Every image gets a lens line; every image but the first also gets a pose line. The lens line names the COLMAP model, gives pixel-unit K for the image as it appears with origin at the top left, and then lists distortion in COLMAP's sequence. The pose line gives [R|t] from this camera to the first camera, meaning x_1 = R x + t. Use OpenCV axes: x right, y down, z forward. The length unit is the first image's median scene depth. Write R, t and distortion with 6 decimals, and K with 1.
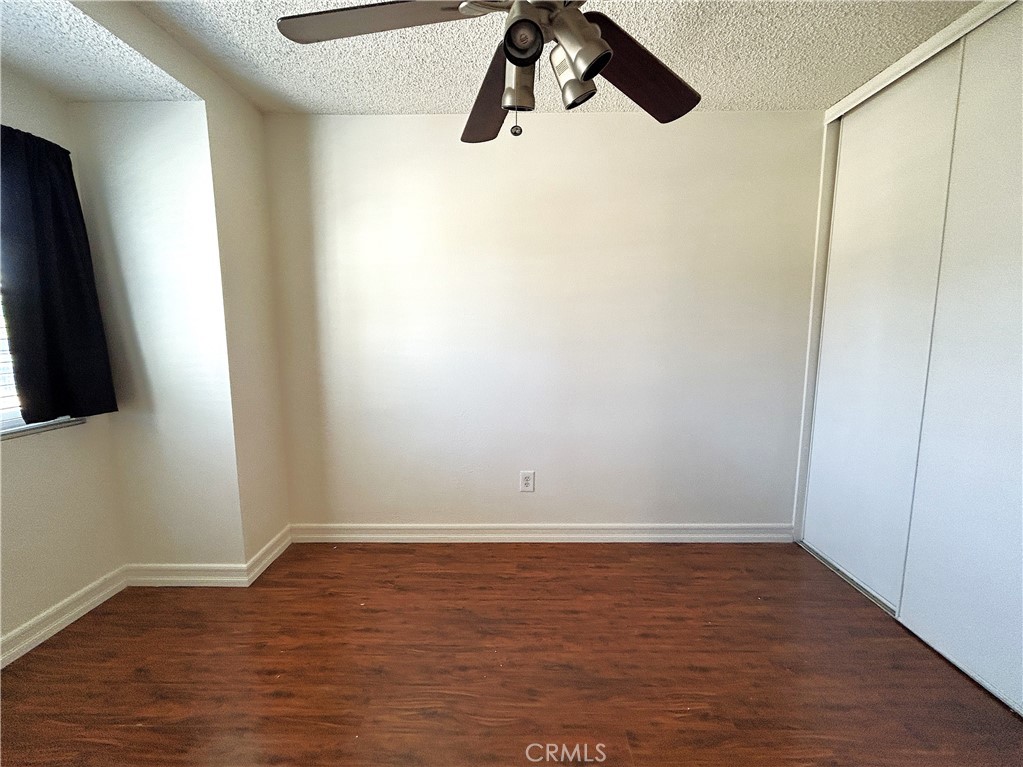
lens RADIAL K [[437.7, 0, 512.7], [0, 437.7, 382.8], [0, 0, 1]] dist [-0.000602, 0.000385]
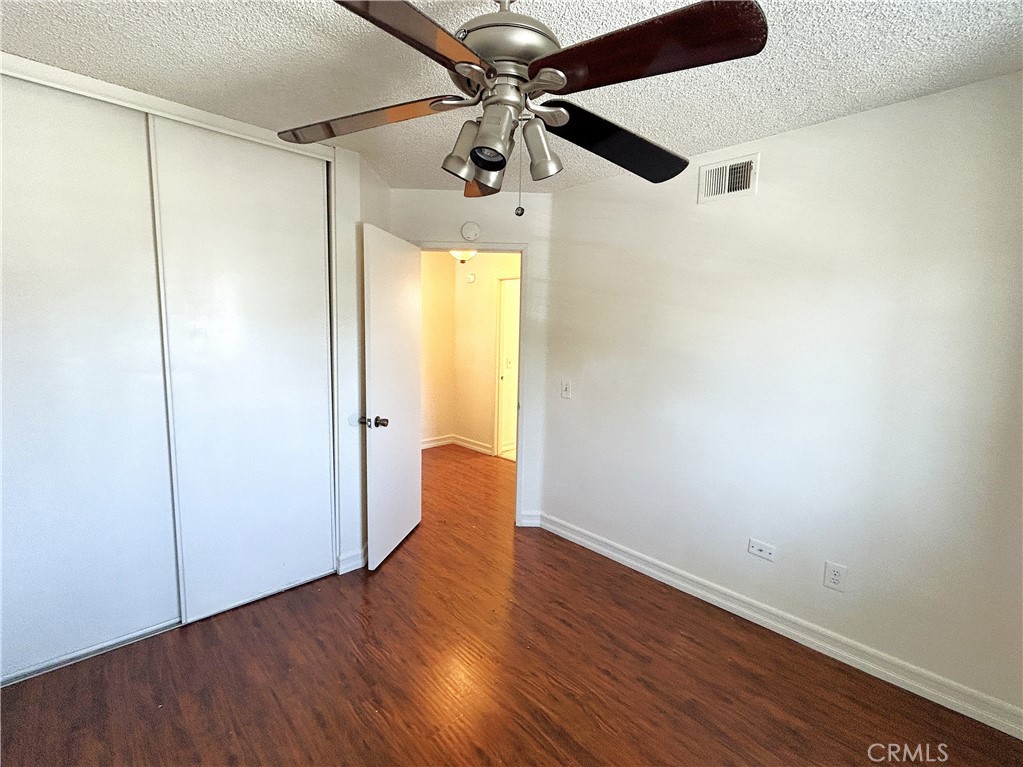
lens RADIAL K [[458.9, 0, 511.5], [0, 458.9, 383.5], [0, 0, 1]] dist [0.000811, 0.000414]
pose [[-0.701475, -0.095176, 0.706310, -0.485711], [0.067709, 0.977660, 0.198987, -0.241011], [-0.709470, 0.187408, -0.679360, 1.126481]]
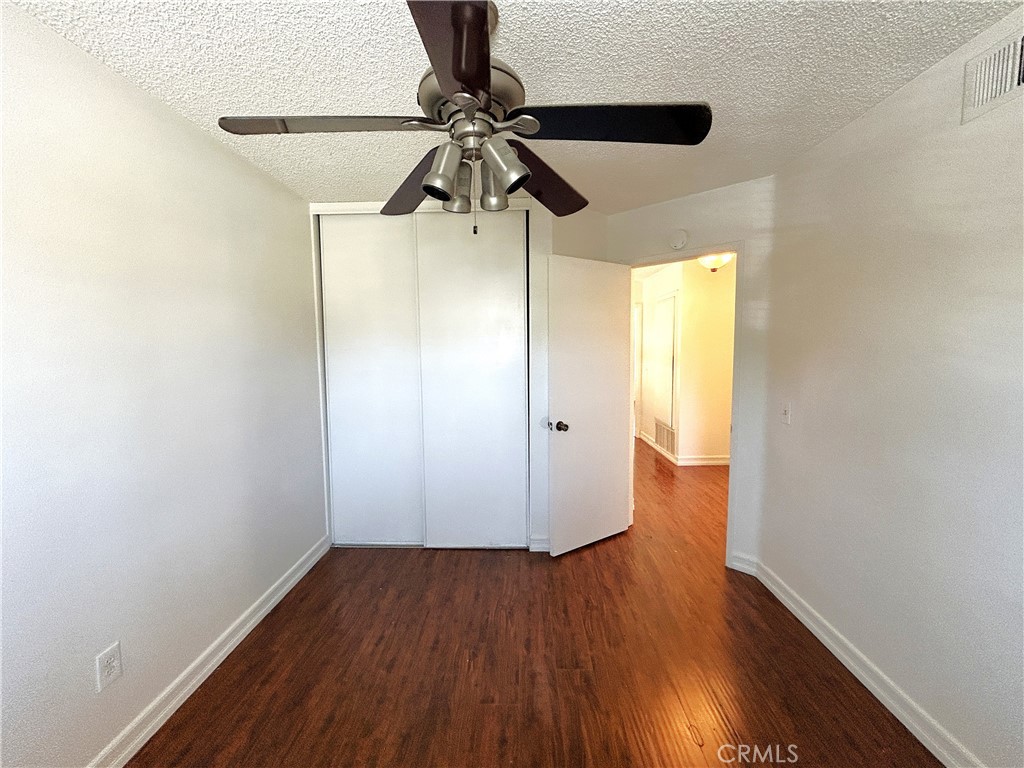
lens RADIAL K [[423.1, 0, 512.2], [0, 423.1, 384.3], [0, 0, 1]] dist [0.000629, 0.000345]
pose [[0.010177, -0.087255, 0.996134, -0.676874], [0.135618, 0.987102, 0.085078, -0.163652], [-0.990709, 0.134227, 0.021879, 0.576012]]
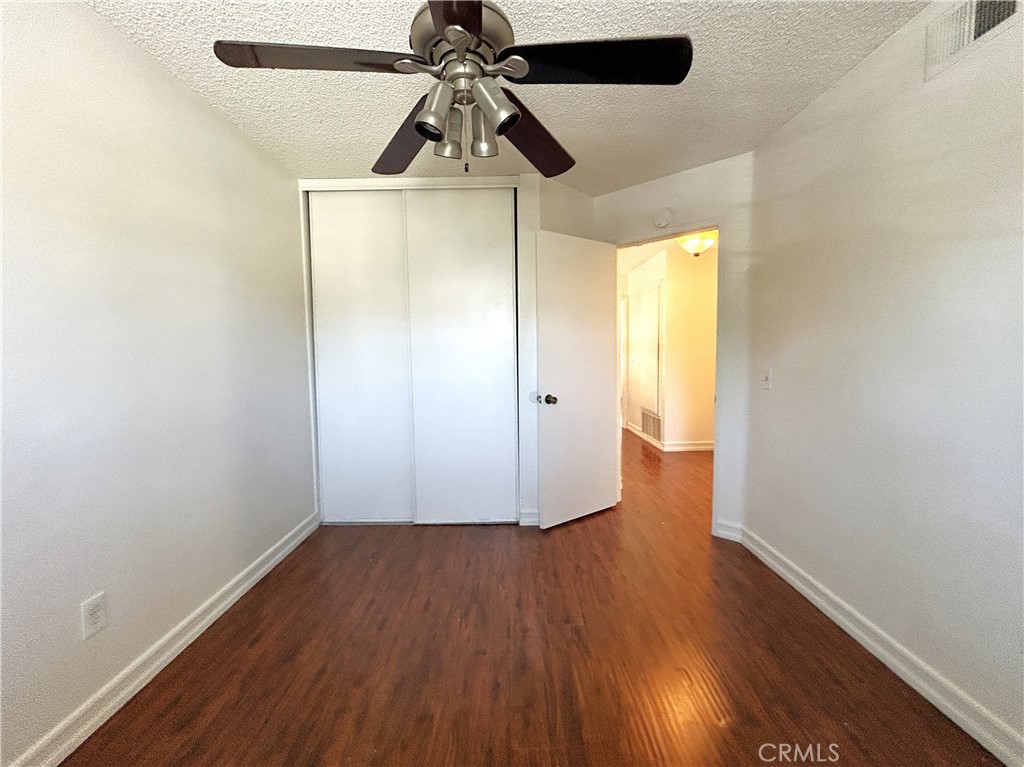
lens RADIAL K [[421.8, 0, 512.0], [0, 421.8, 383.5], [0, 0, 1]] dist [0.001839, -0.000162]
pose [[-0.019073, -0.072151, 0.997211, -0.700443], [0.139022, 0.987512, 0.074109, -0.050559], [-0.990106, 0.140048, -0.008805, 0.598008]]
